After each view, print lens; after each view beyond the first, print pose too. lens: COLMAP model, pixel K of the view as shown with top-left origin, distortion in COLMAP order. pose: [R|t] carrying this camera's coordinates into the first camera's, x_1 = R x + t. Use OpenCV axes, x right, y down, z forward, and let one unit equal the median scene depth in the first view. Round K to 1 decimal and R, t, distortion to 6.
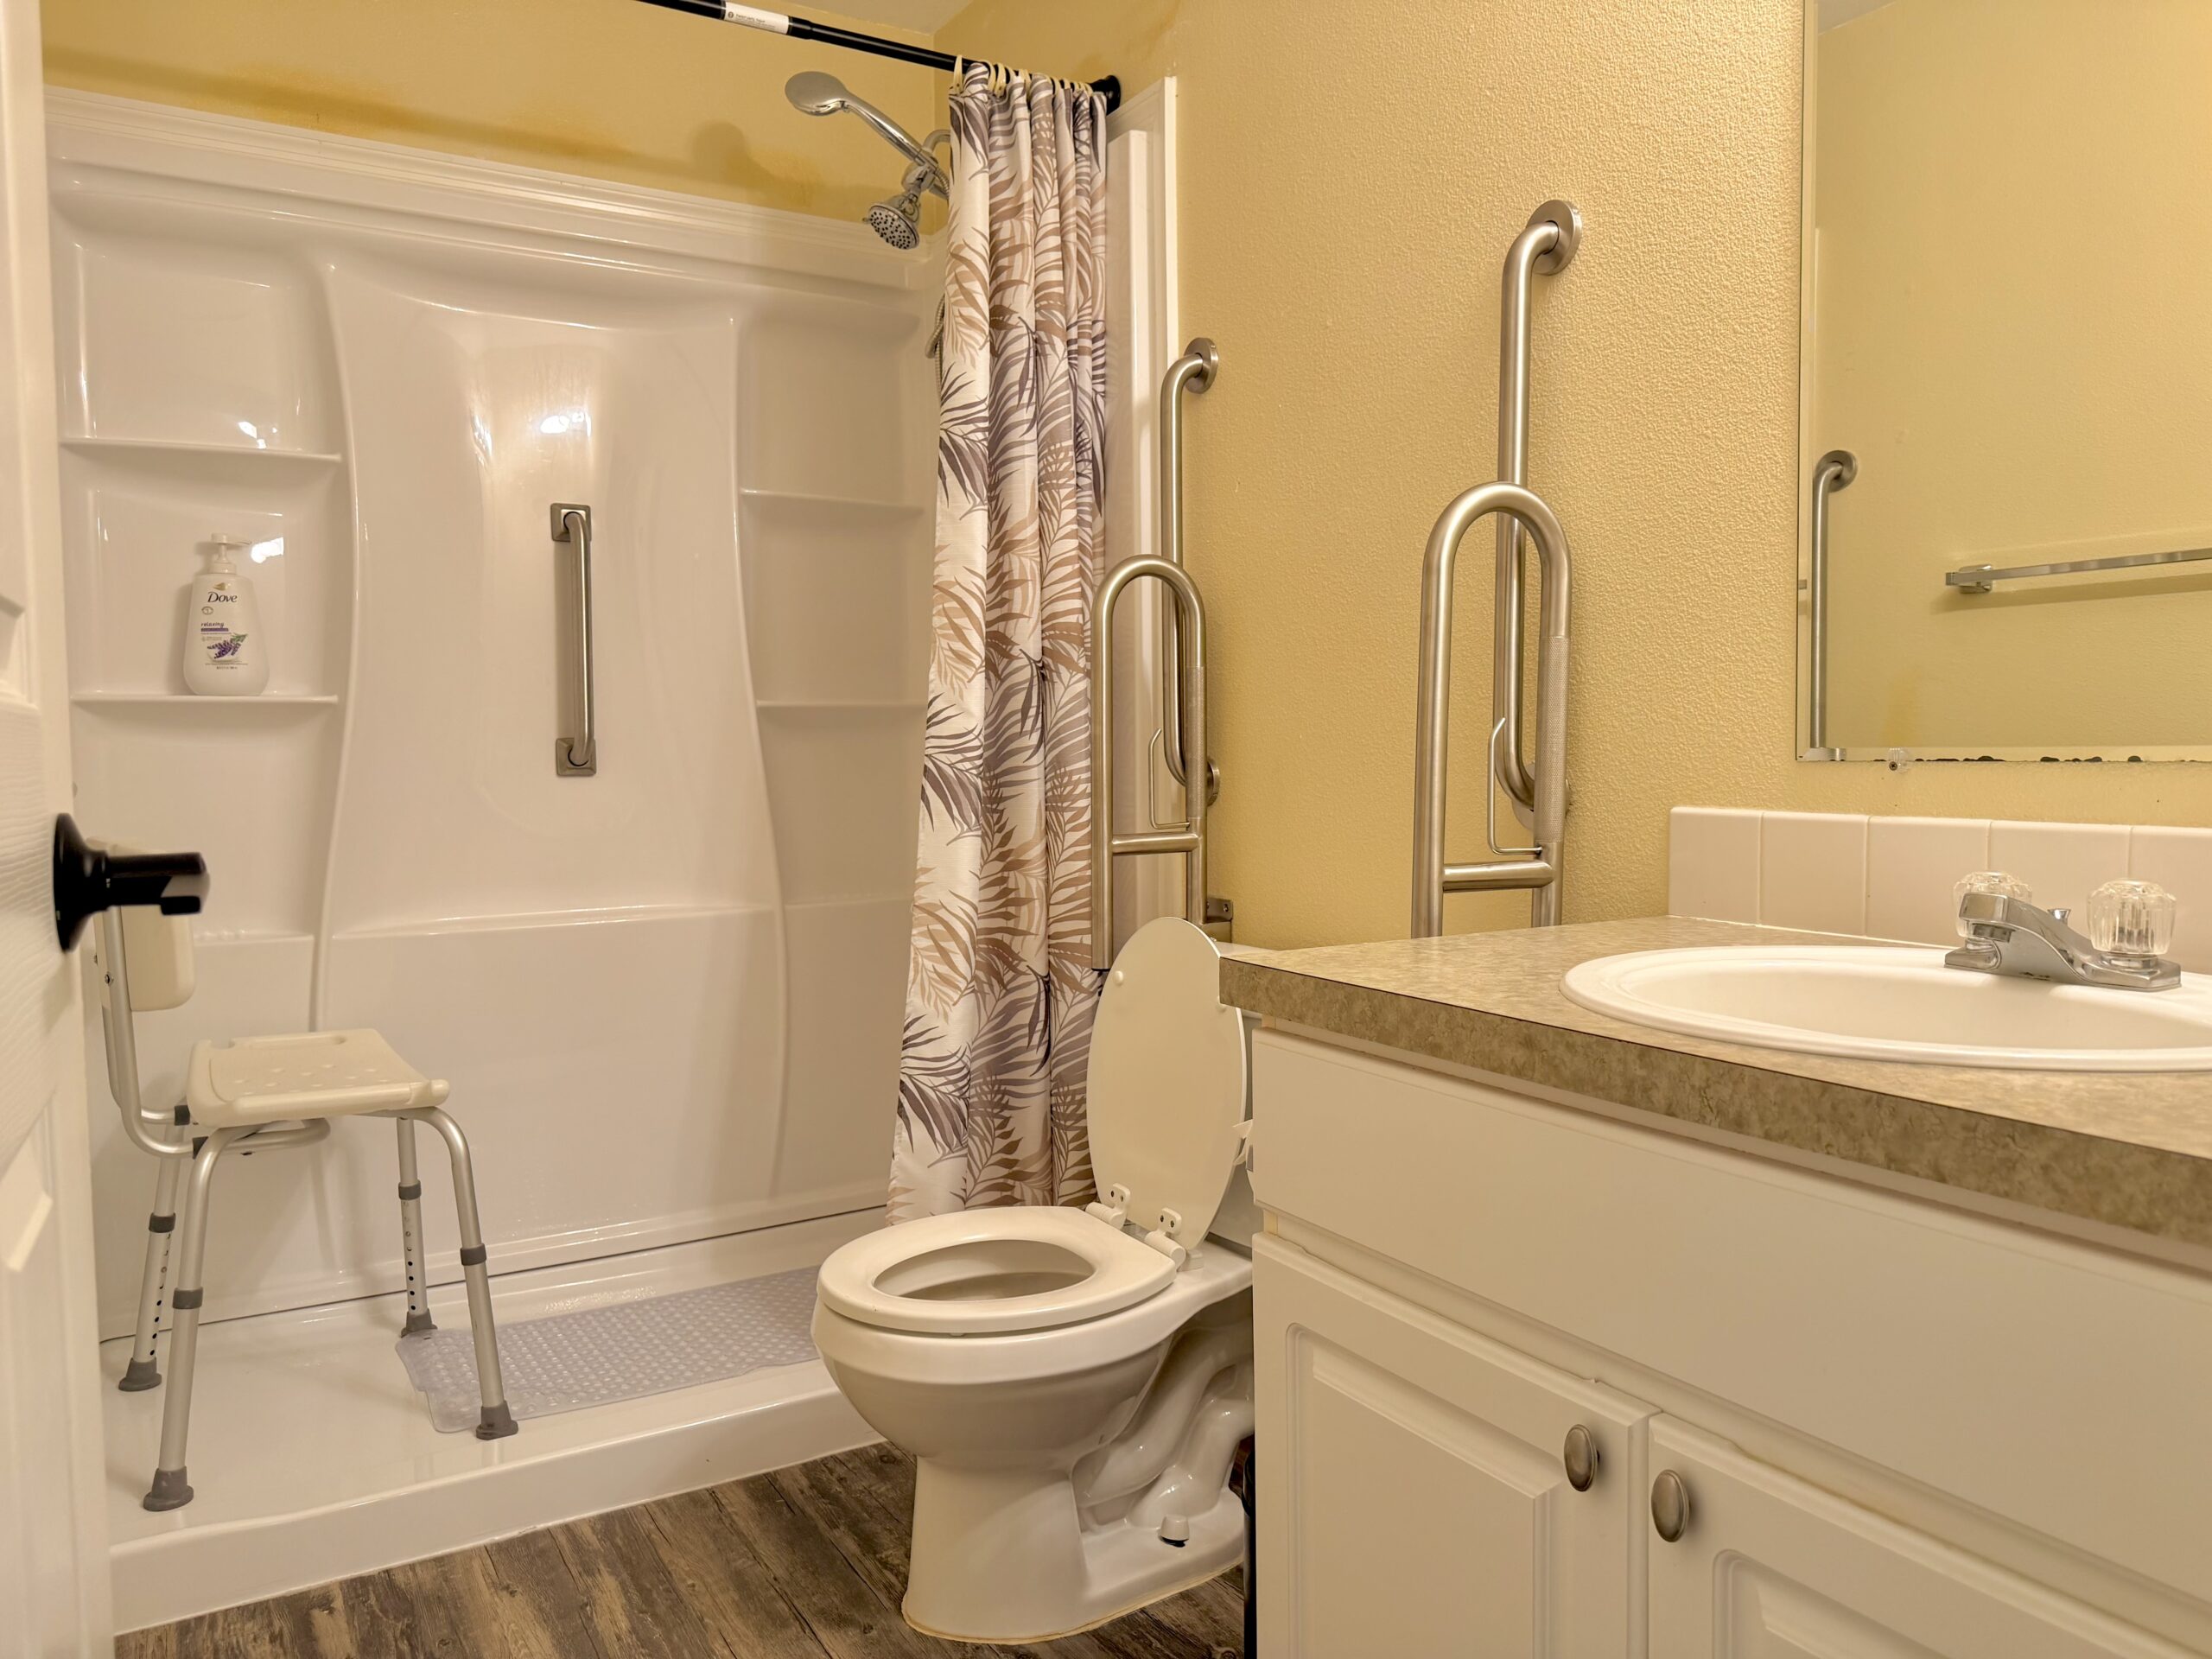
lens RADIAL K [[1552.3, 0, 1107.0], [0, 1552.3, 840.5], [0, 0, 1]] dist [0.159461, -0.289752]
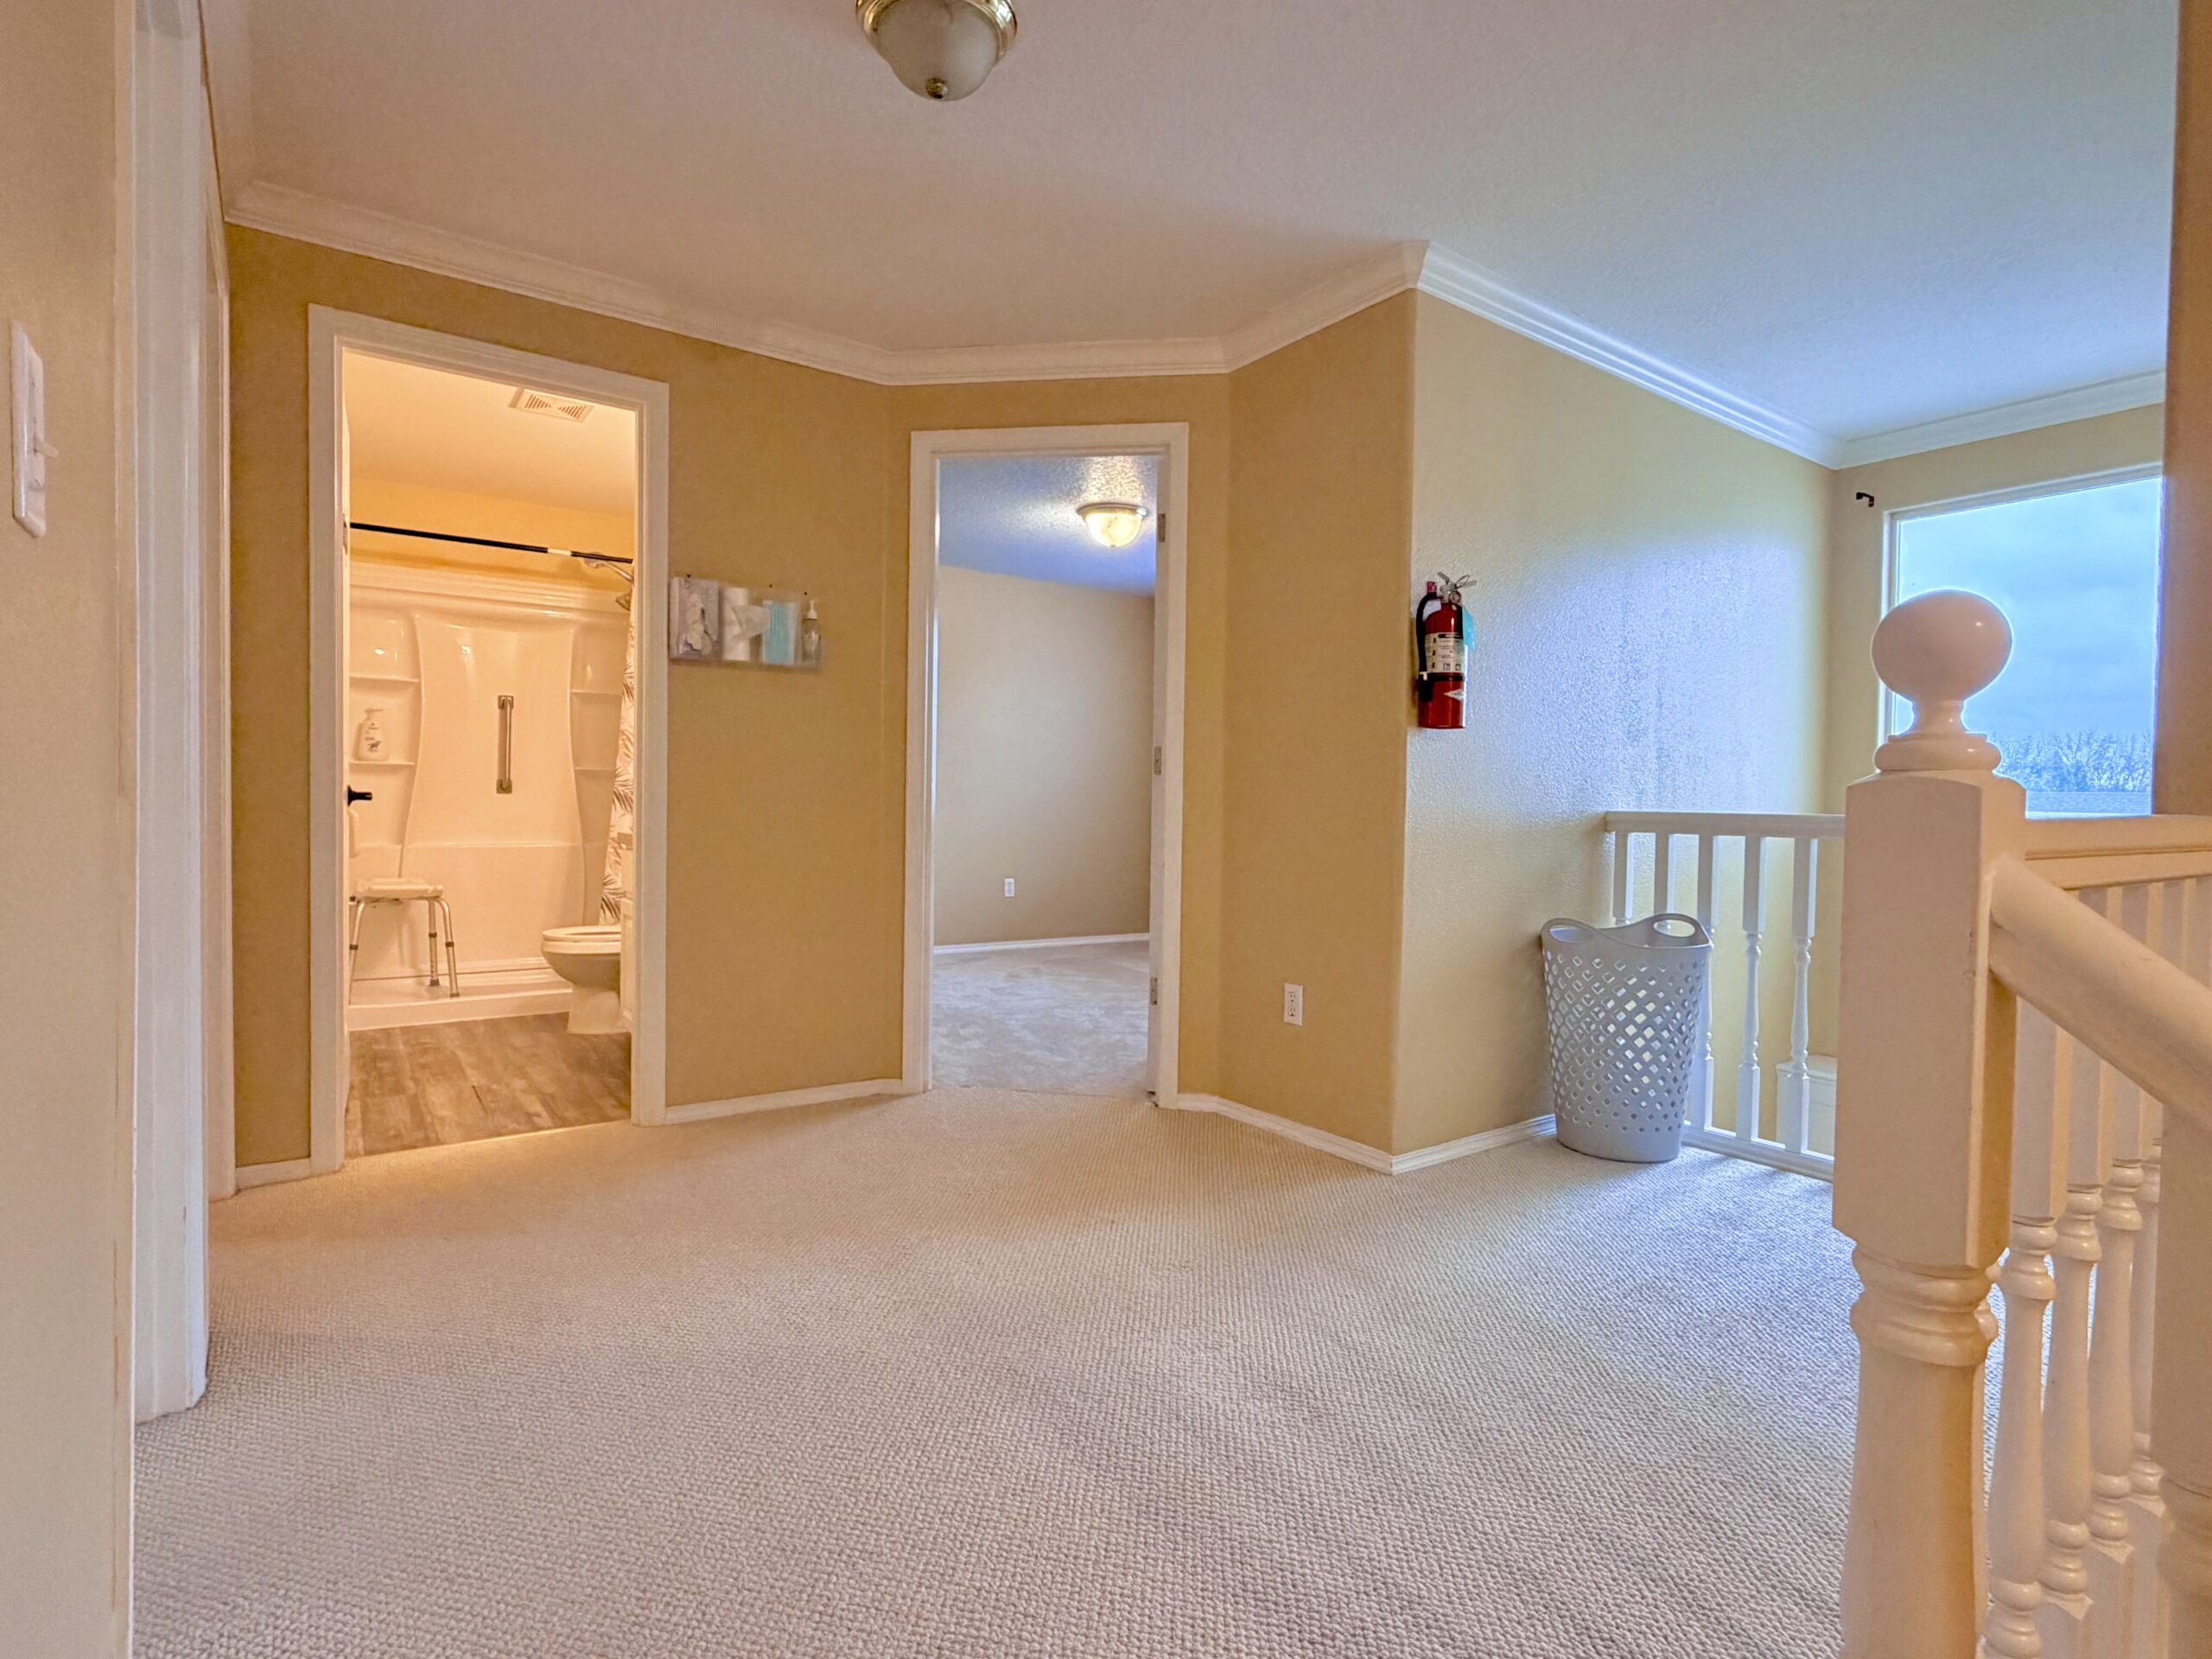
lens RADIAL K [[1101.3, 0, 1106.0], [0, 1101.3, 829.5], [0, 0, 1]] dist [-0.001695, -0.000631]
pose [[0.995919, 0.023968, 0.087012, 0.639602], [-0.020862, 0.999118, -0.036435, 0.082825], [-0.087808, 0.034471, 0.995541, -1.177876]]
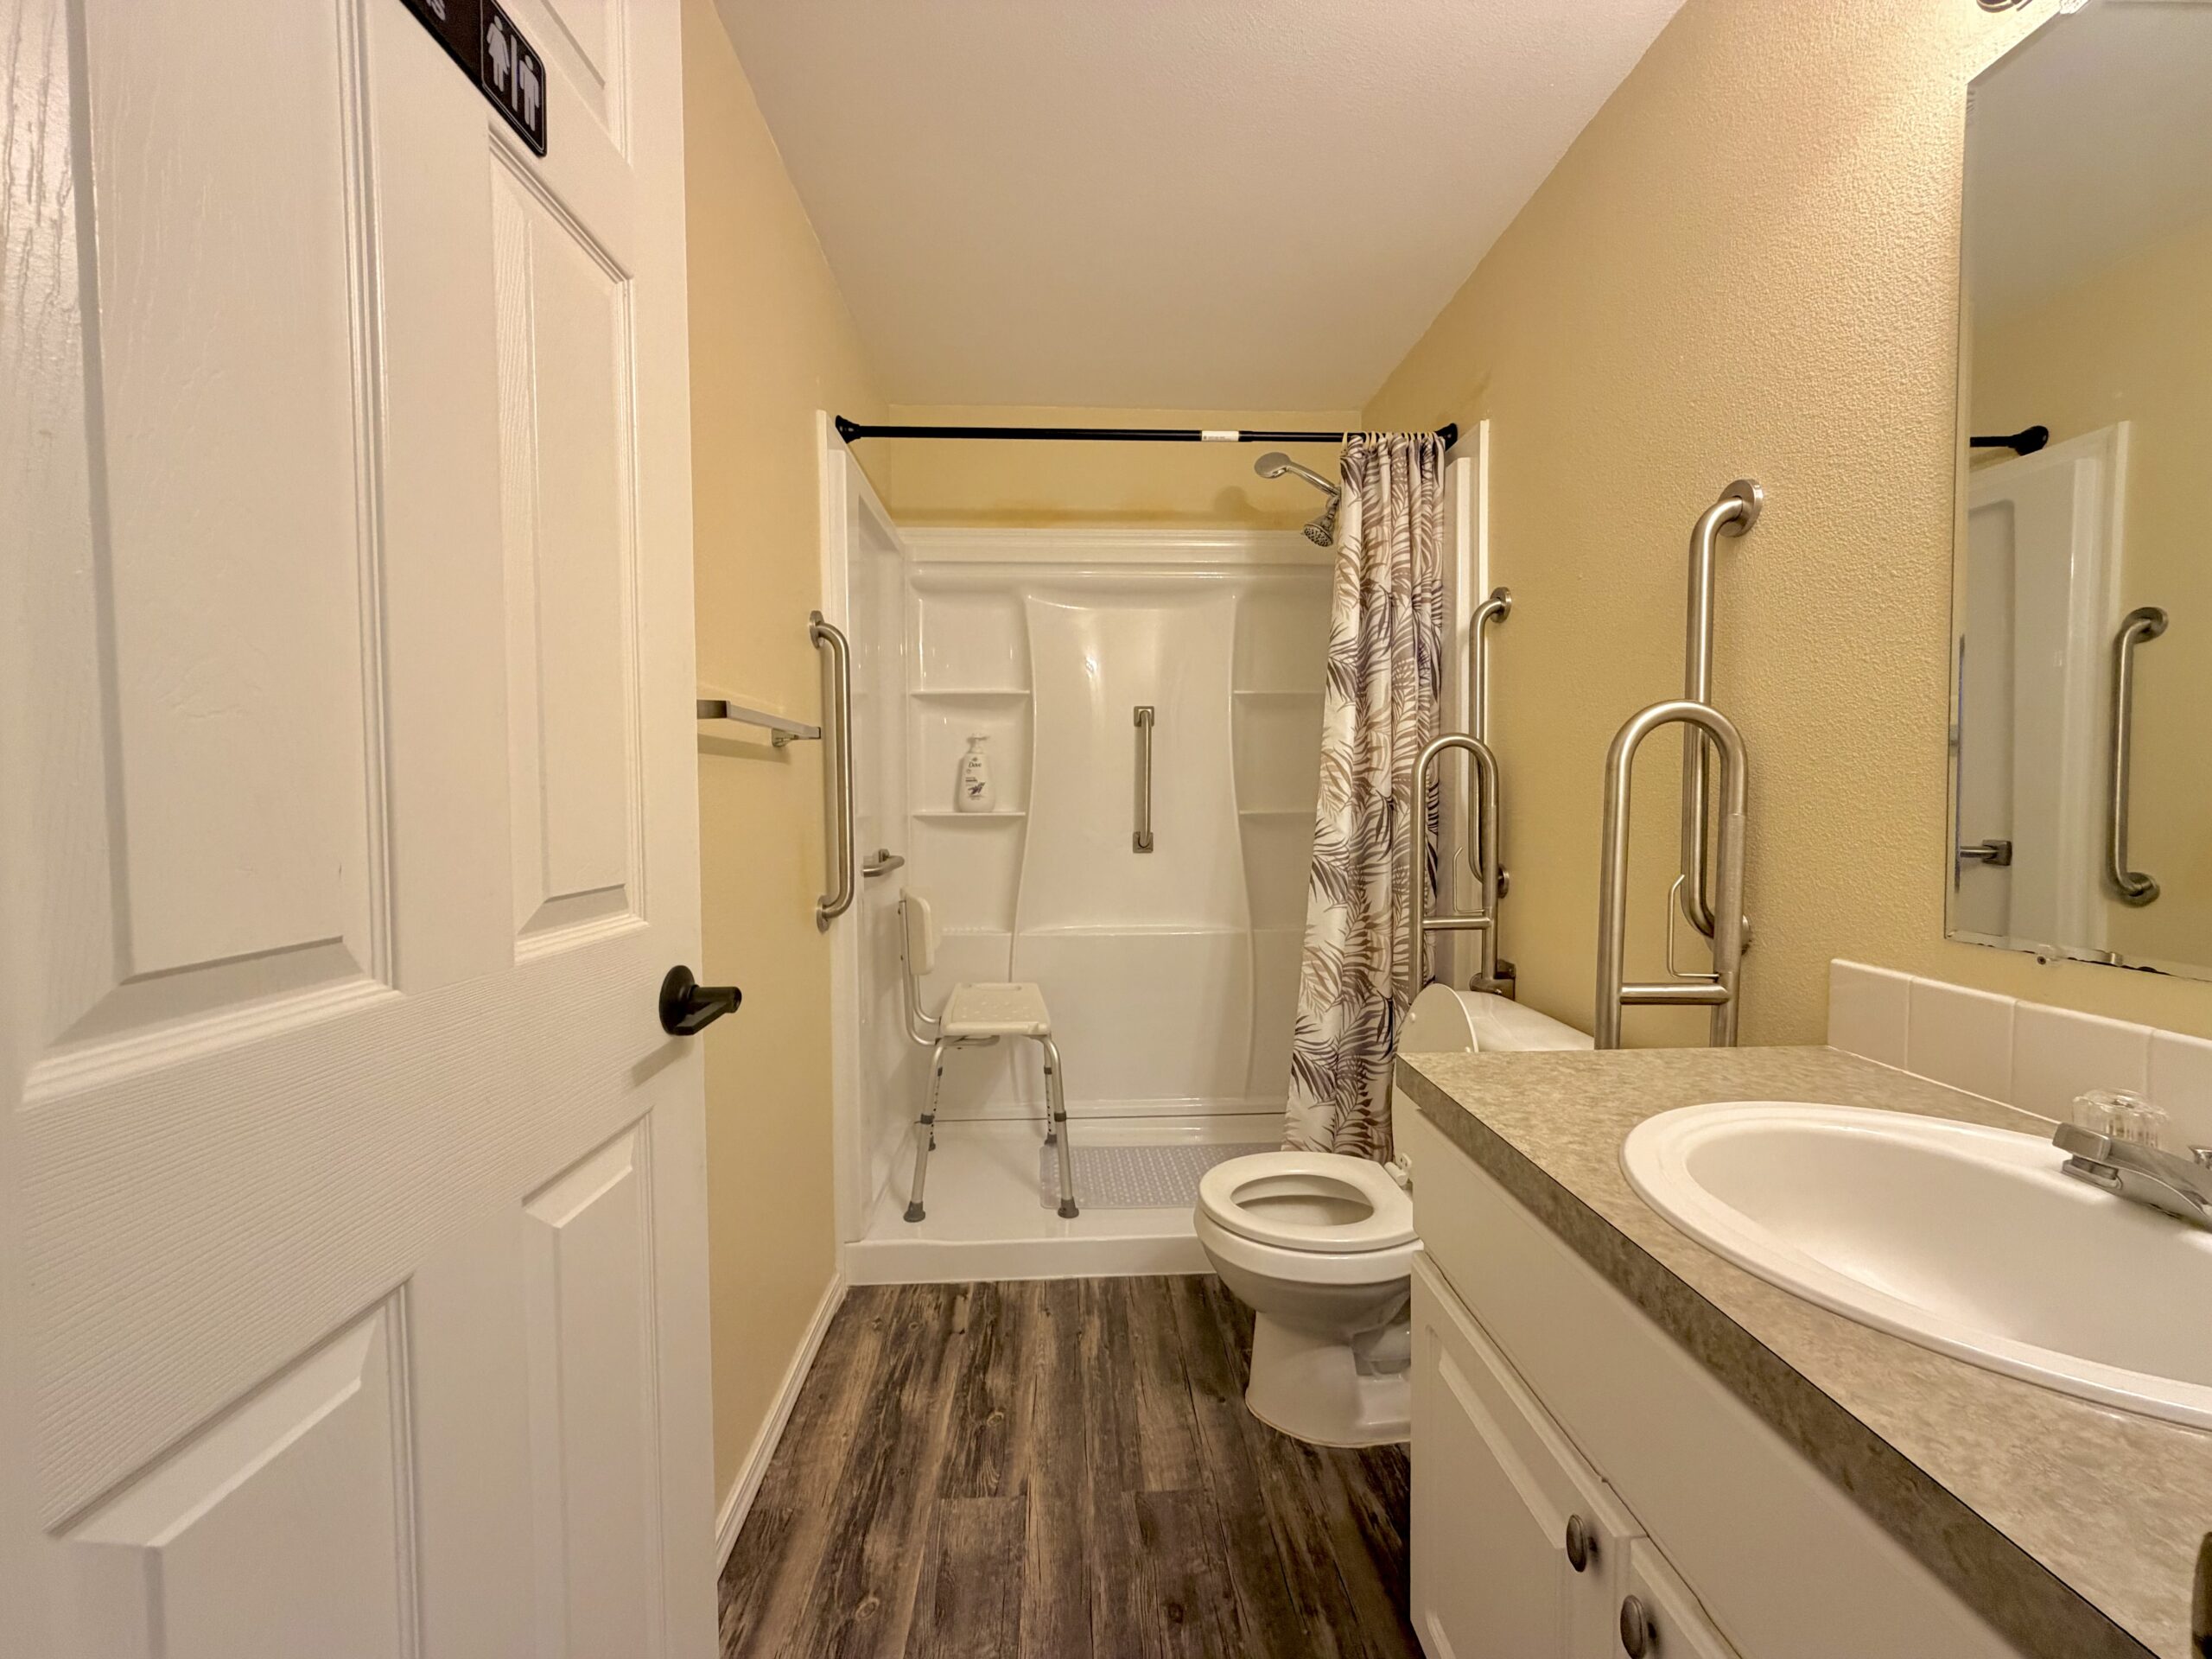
lens RADIAL K [[882.9, 0, 1100.2], [0, 882.9, 830.3], [0, 0, 1]] dist [0.008785, -0.000258]
pose [[0.882557, 0.023387, -0.469624, 0.120211], [-0.031883, 0.999440, -0.010147, -0.065029], [0.469124, 0.023928, 0.882808, 0.080136]]
